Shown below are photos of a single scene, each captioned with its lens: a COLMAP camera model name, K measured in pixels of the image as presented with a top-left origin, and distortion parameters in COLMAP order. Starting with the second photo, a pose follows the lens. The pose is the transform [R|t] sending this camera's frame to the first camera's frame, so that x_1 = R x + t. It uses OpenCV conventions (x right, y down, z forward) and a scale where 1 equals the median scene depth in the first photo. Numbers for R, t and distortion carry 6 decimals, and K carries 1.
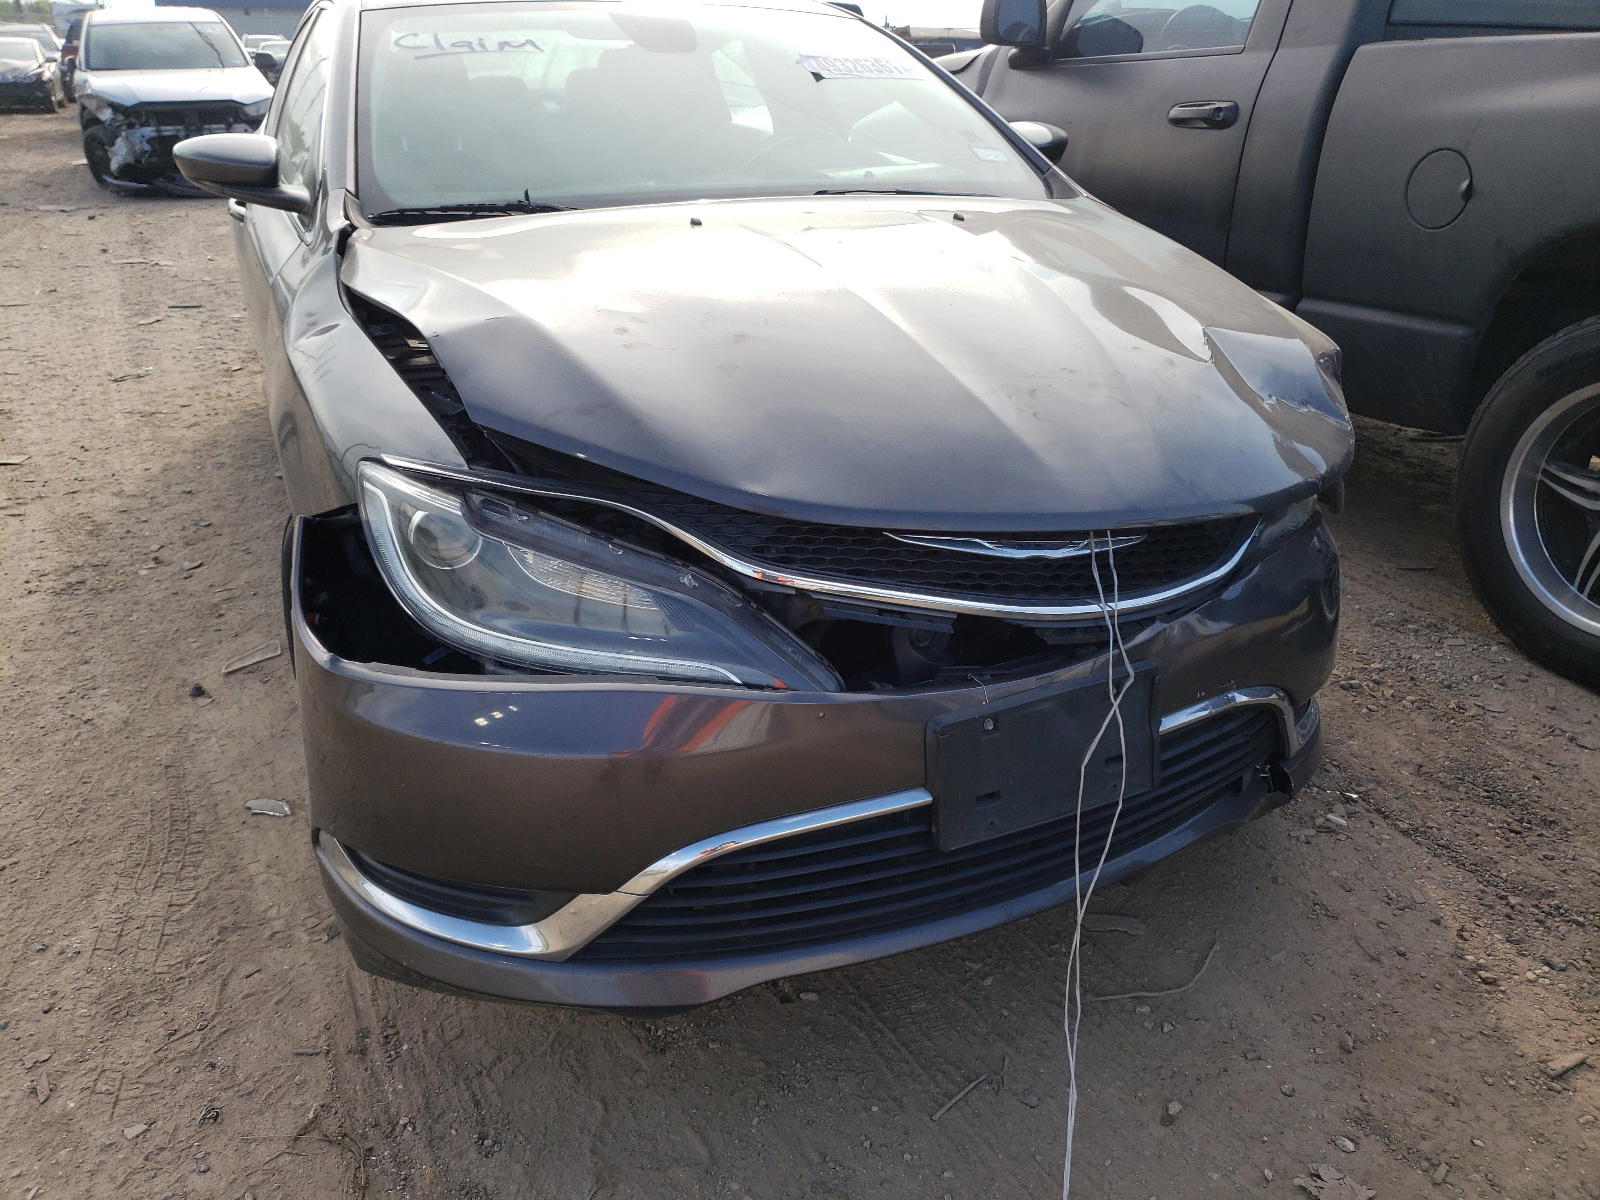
lens RADIAL K [[1220.3, 0, 800.0], [0, 1220.3, 600.0], [0, 0, 1]] dist [0.019162, -0.003979]
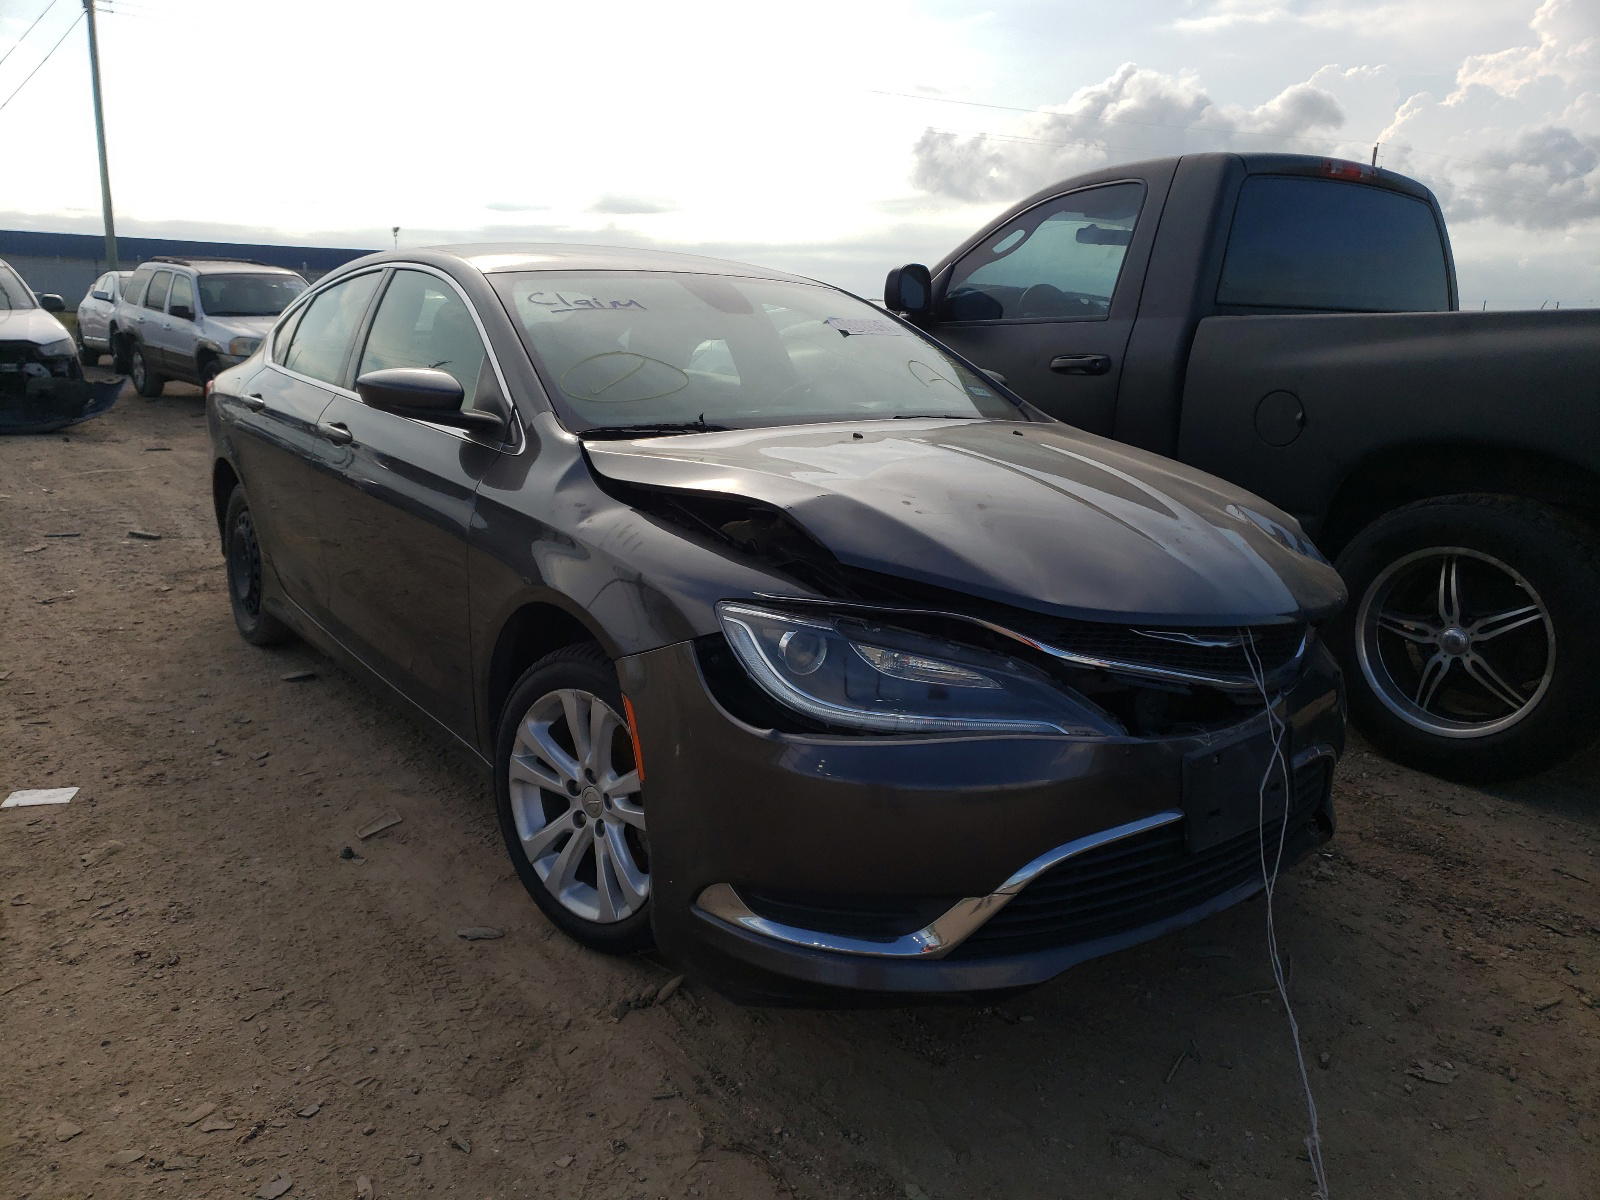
lens RADIAL K [[1211.3, 0, 800.0], [0, 1211.3, 600.0], [0, 0, 1]] dist [0.011029, 0.007480]
pose [[0.975819, -0.029421, 0.216590, -0.394396], [0.068870, 0.981812, -0.176921, 0.086539], [-0.207446, 0.187560, 0.960098, -0.193239]]
